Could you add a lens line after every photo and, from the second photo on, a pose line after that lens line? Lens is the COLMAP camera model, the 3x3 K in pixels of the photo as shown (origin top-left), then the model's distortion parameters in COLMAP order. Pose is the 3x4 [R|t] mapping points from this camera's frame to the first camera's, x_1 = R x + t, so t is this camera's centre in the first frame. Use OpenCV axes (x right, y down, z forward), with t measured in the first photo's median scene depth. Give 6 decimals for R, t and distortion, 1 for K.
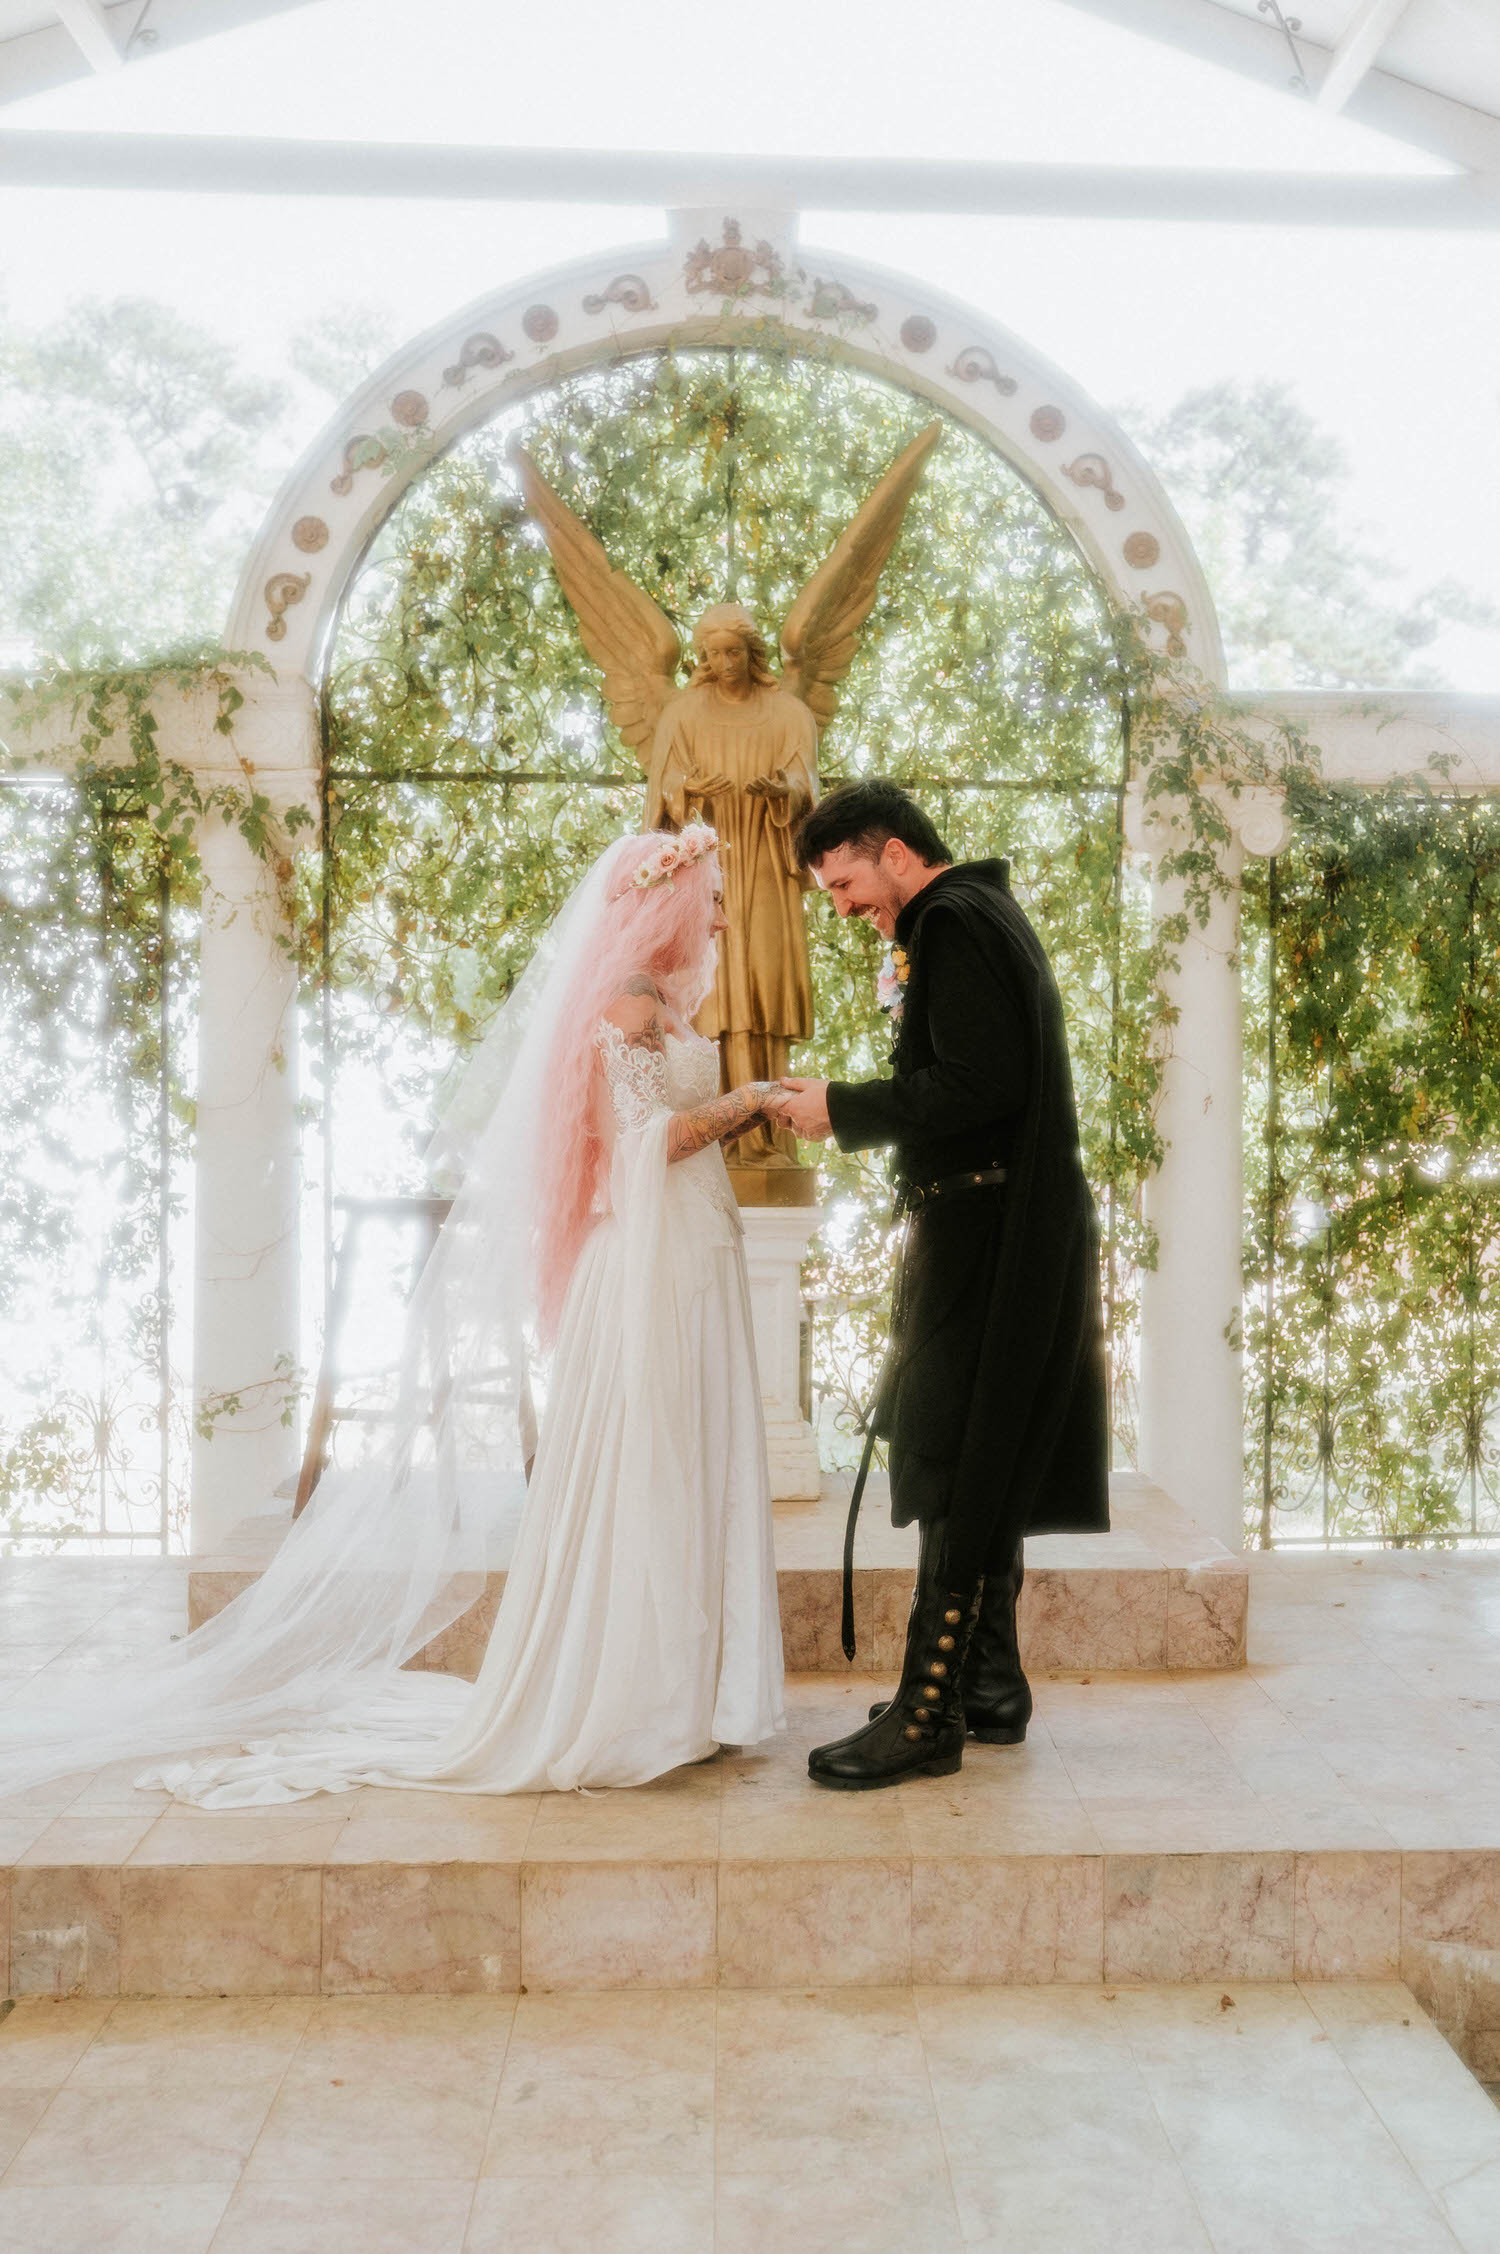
lens RADIAL K [[2378.8, 0, 860.8], [0, 2378.8, 1165.3], [0, 0, 1]] dist [0.001868, -0.018140]
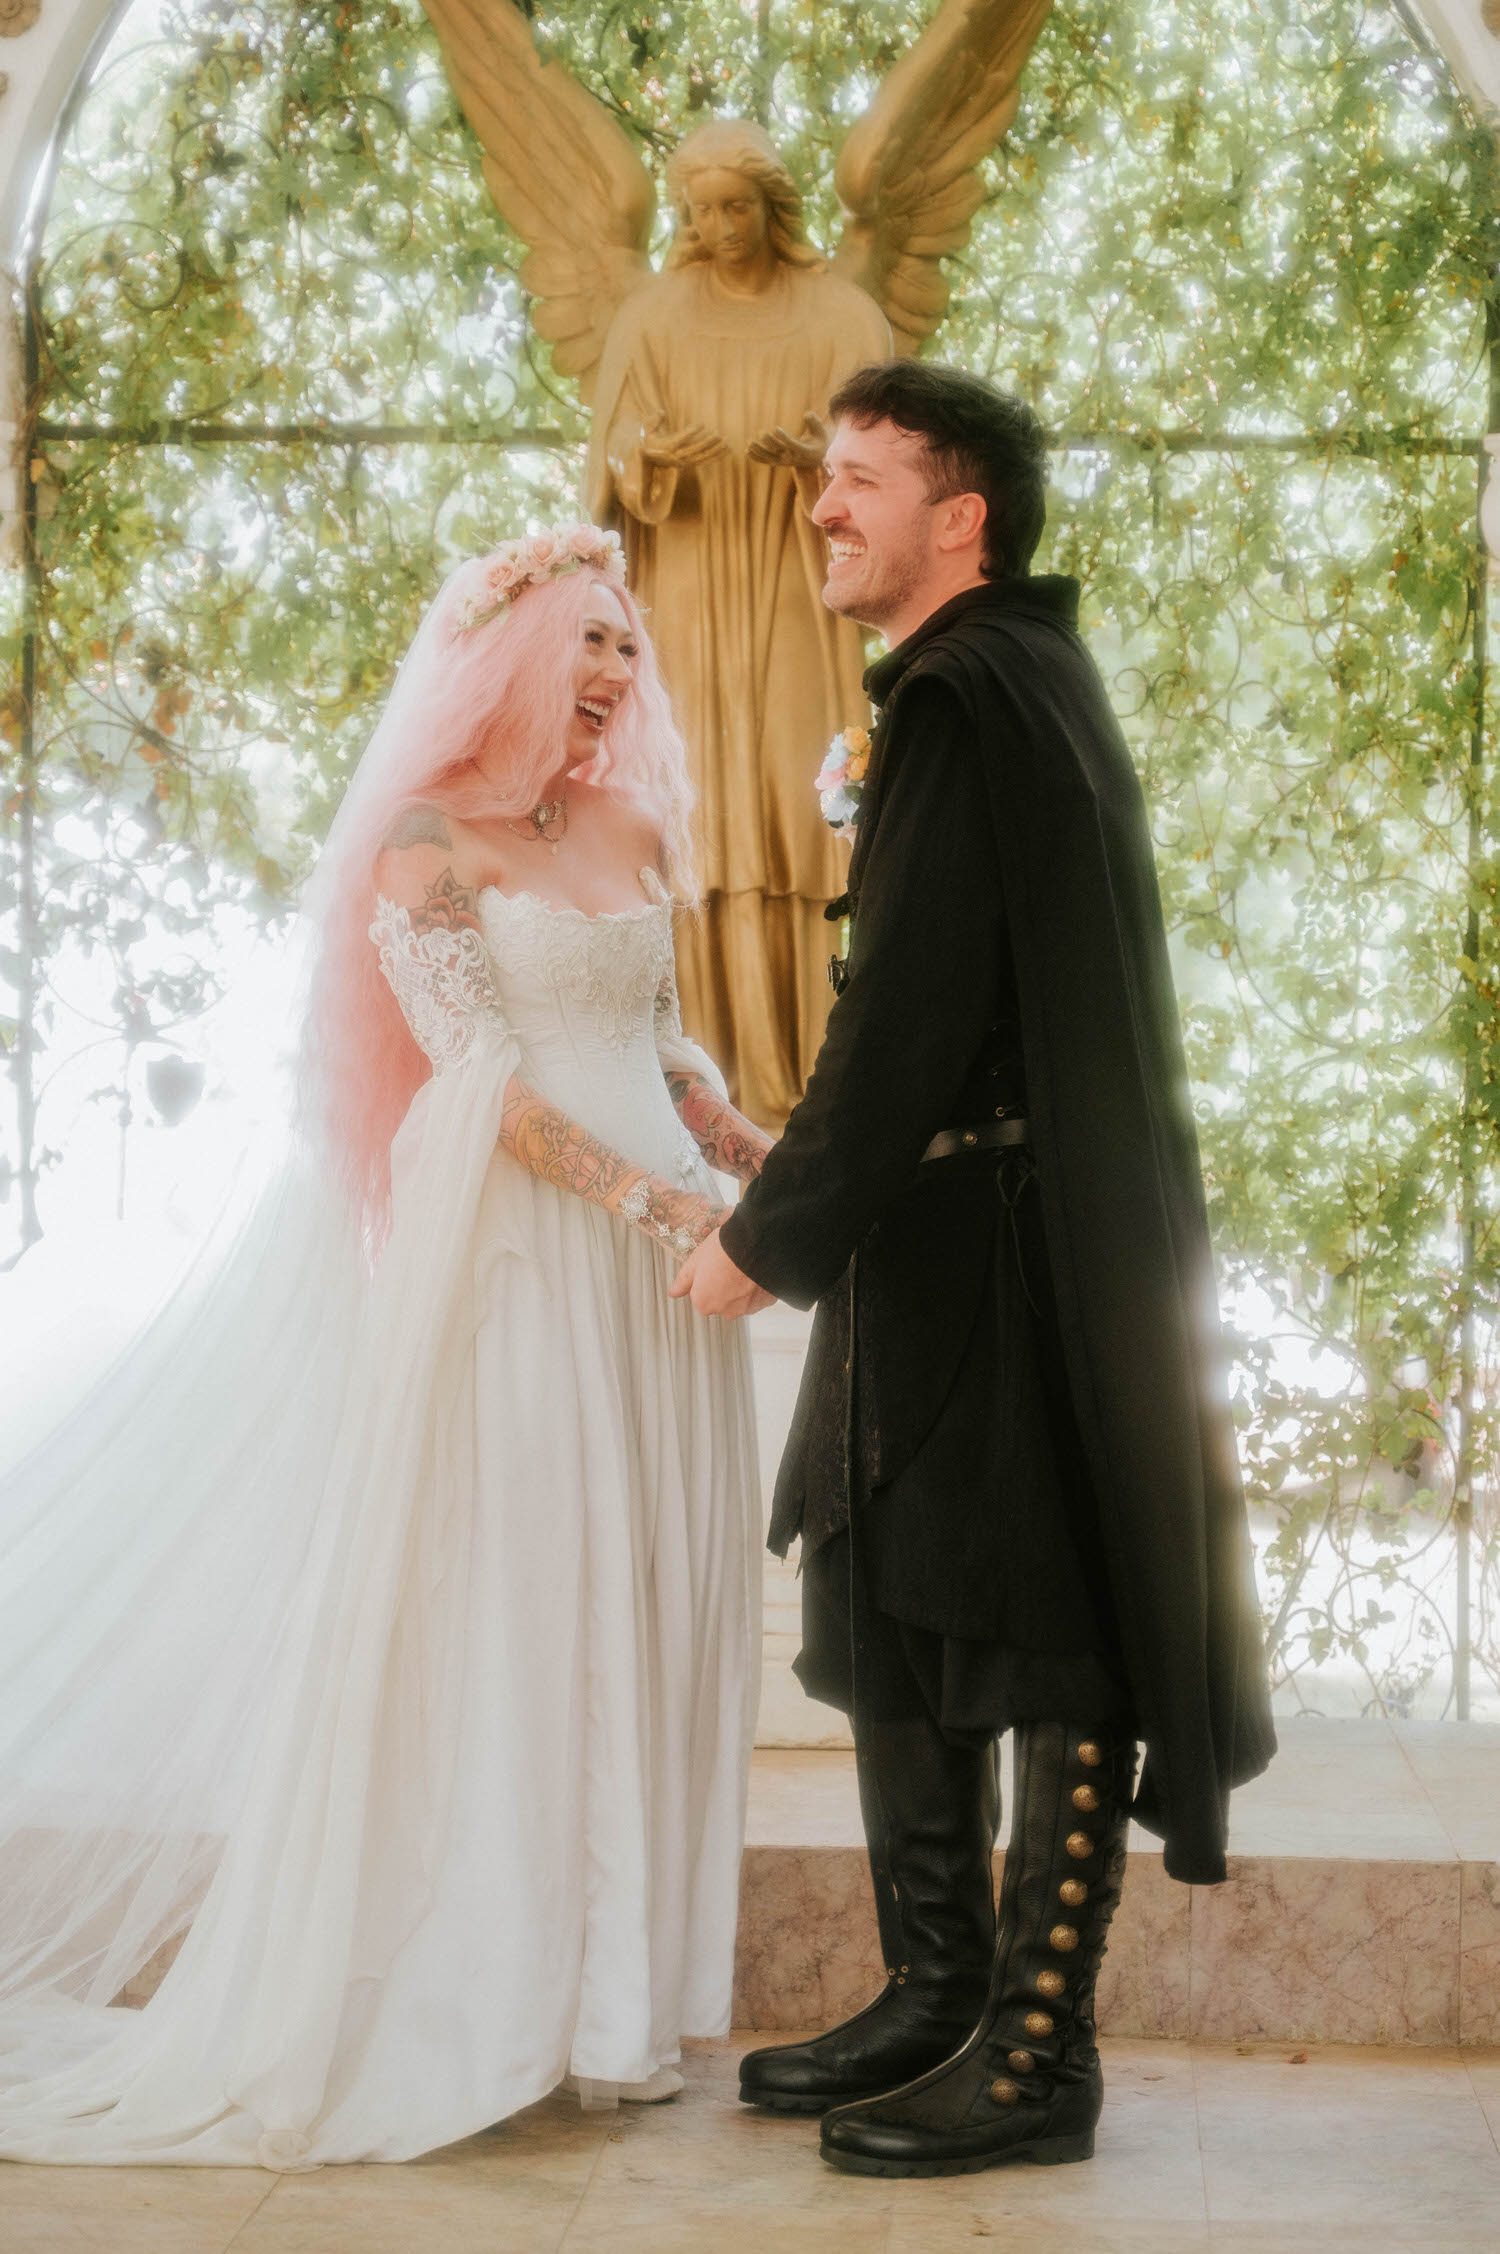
lens RADIAL K [[5029.9, 0, 807.0], [0, 5029.9, 1004.0], [0, 0, 1]] dist [0.017048, -0.282633]
pose [[0.994244, 0.005633, -0.106994, 0.082902], [-0.010804, 0.998798, -0.047811, 0.023881], [0.106596, 0.048692, 0.993109, -0.142995]]
